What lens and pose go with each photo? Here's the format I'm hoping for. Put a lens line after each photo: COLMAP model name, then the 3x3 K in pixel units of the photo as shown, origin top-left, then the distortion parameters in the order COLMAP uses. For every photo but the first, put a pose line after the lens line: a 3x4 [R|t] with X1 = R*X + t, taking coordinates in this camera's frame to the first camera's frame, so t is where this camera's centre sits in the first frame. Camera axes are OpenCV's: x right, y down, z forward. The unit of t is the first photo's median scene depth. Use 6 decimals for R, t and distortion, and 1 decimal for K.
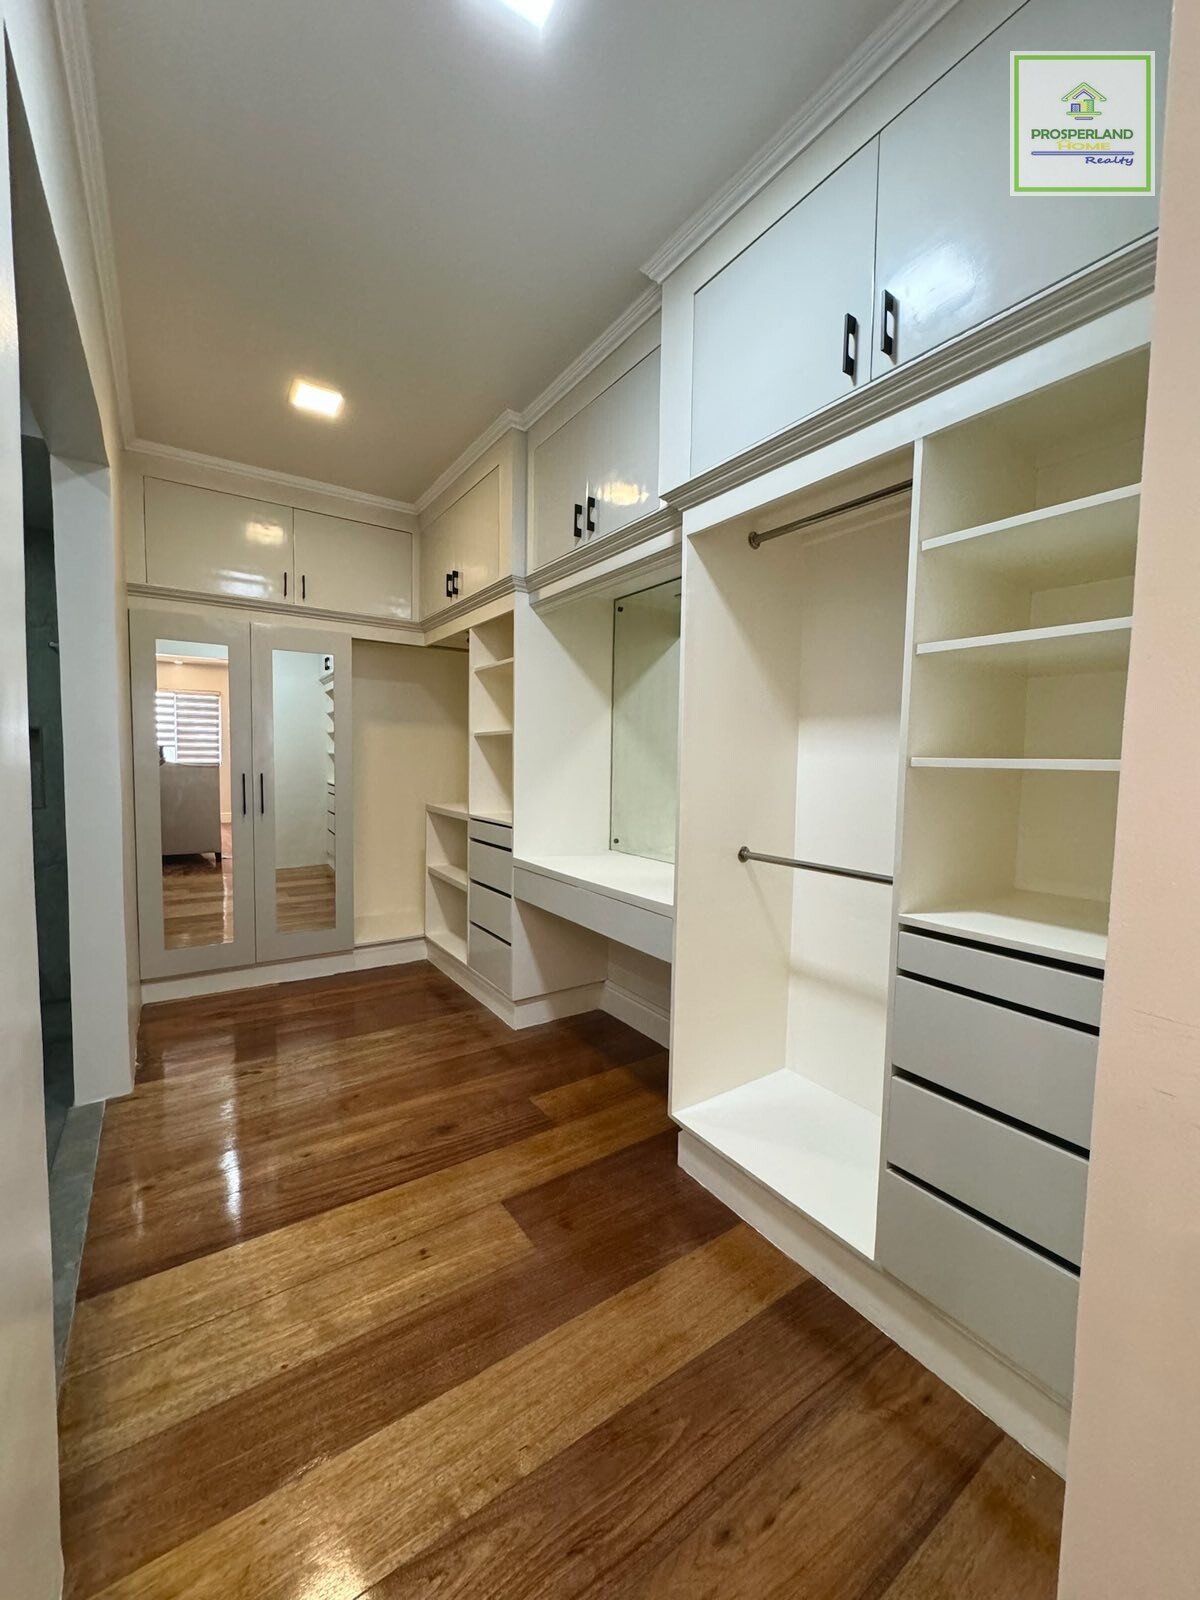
lens RADIAL K [[637.8, 0, 603.9], [0, 637.8, 798.4], [0, 0, 1]] dist [-0.001488, -0.000181]
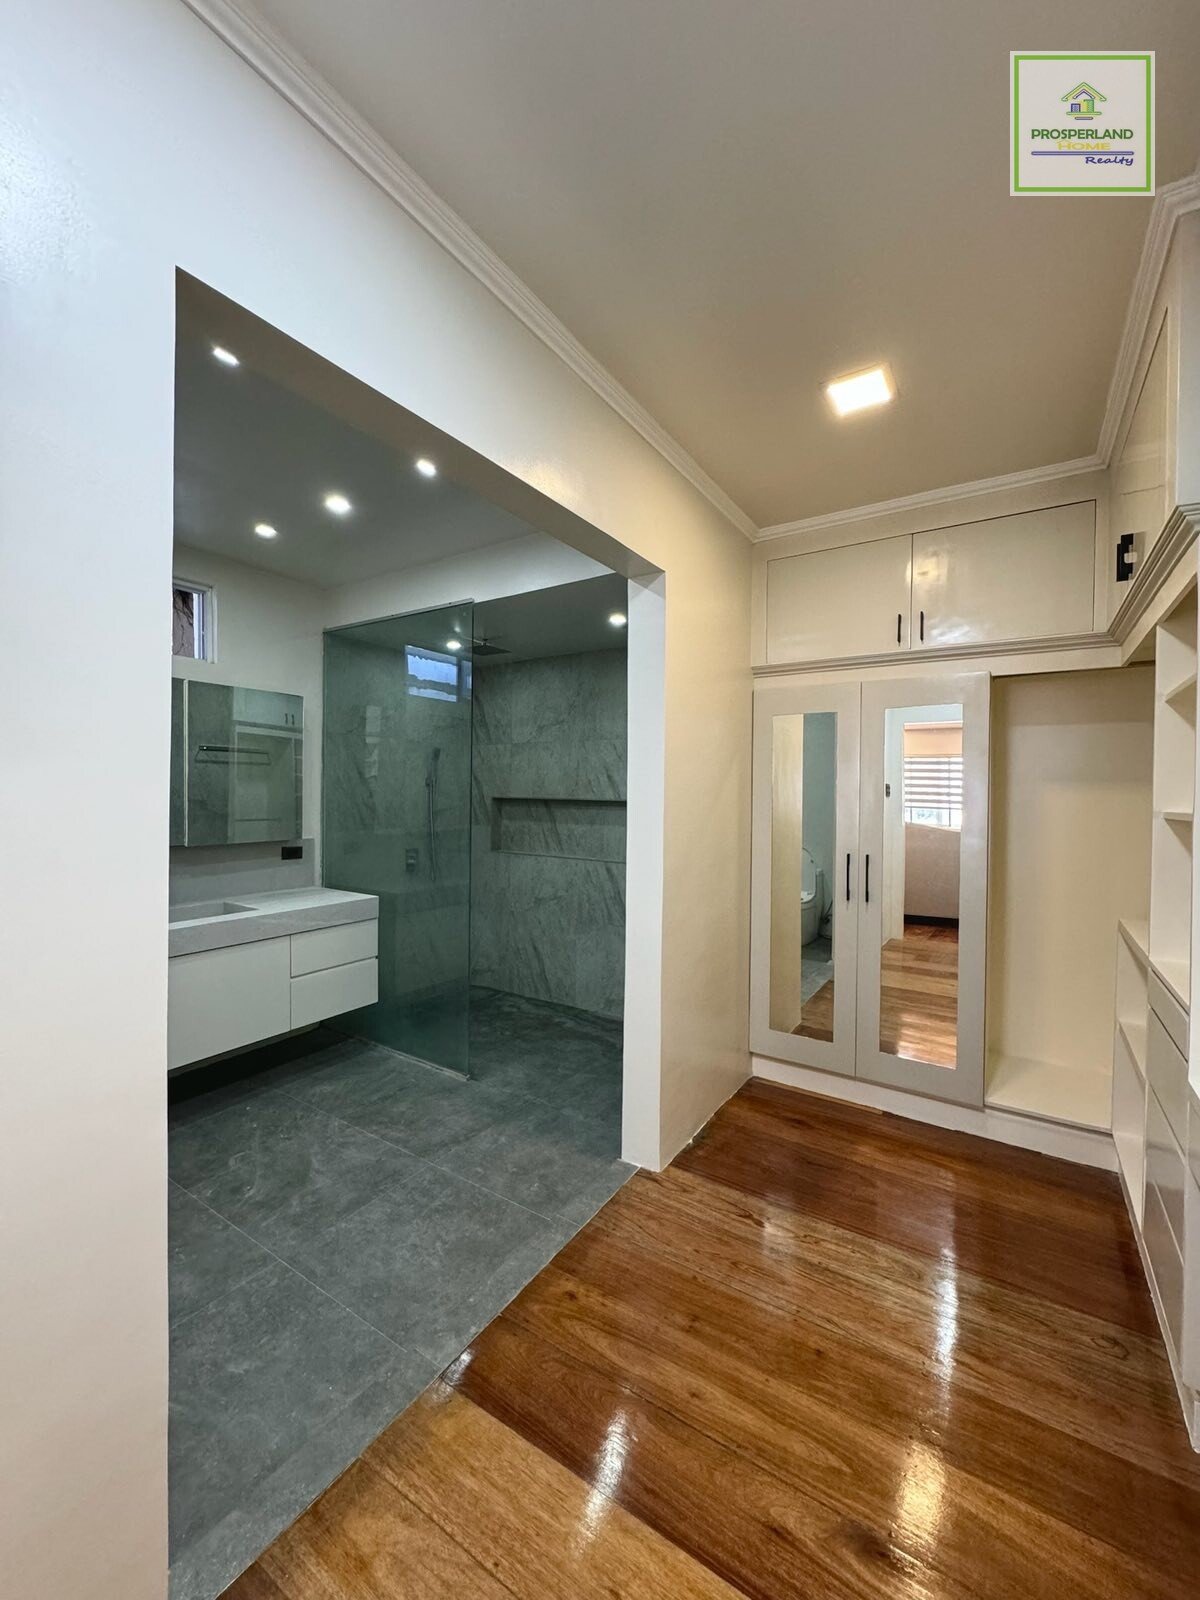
lens RADIAL K [[637.8, 0, 599.6], [0, 637.8, 796.1], [0, 0, 1]] dist [-0.001488, -0.000181]
pose [[0.386786, -0.008212, -0.922133, 0.112919], [-0.064955, 0.997234, -0.036126, -0.064399], [0.919879, 0.073870, 0.385183, 0.343805]]
